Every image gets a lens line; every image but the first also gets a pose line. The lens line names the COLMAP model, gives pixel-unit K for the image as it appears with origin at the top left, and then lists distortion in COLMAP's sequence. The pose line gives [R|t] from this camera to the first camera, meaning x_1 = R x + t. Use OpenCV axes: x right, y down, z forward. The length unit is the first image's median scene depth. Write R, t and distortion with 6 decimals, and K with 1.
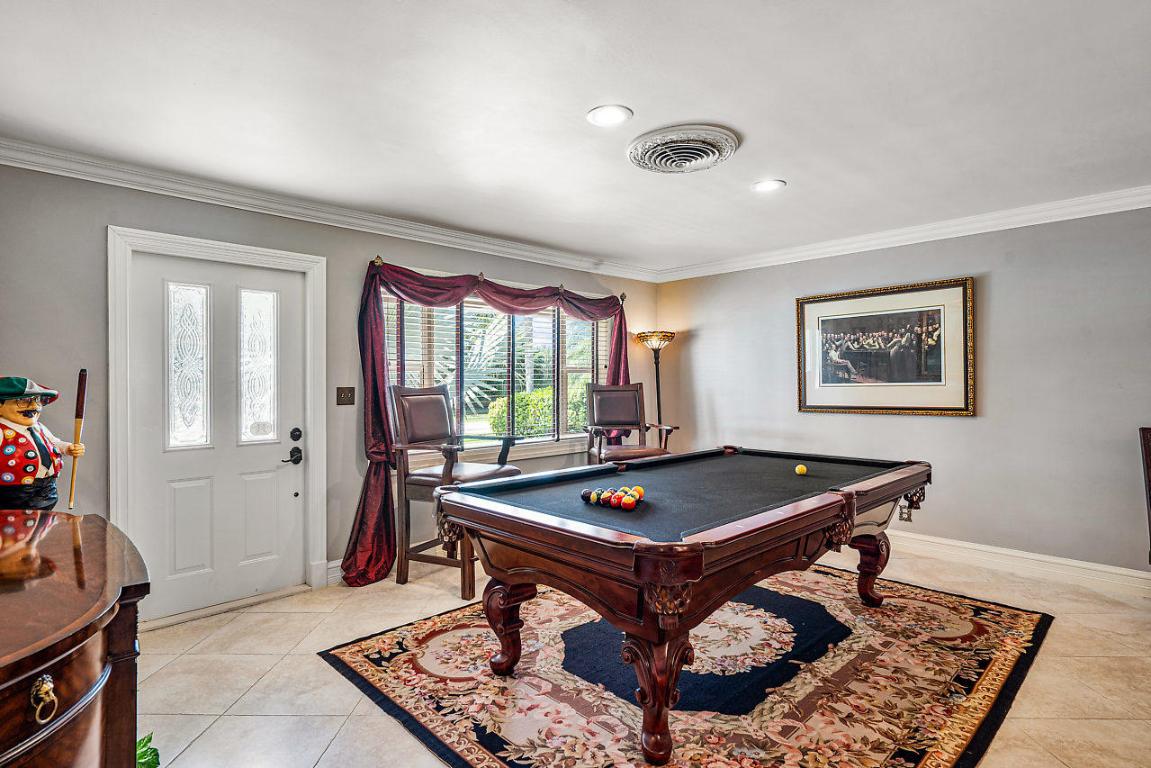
lens RADIAL K [[583.6, 0, 580.6], [0, 583.6, 382.5], [0, 0, 1]] dist [-0.011204, -0.000550]
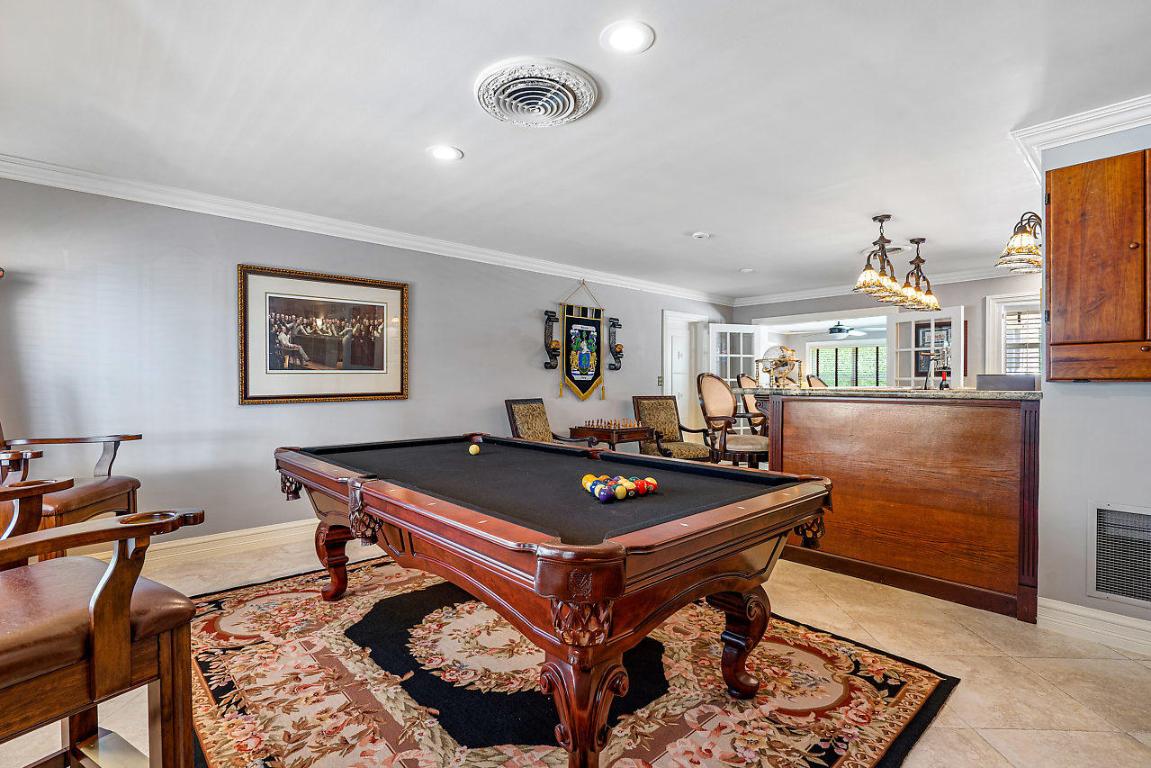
lens RADIAL K [[532.8, 0, 577.4], [0, 532.8, 387.2], [0, 0, 1]] dist [-0.000546, -0.001625]
pose [[0.038845, -0.008170, 0.999212, -0.399460], [0.000471, 0.999967, 0.008157, 0.023365], [-0.999245, 0.000153, 0.038848, 0.569903]]
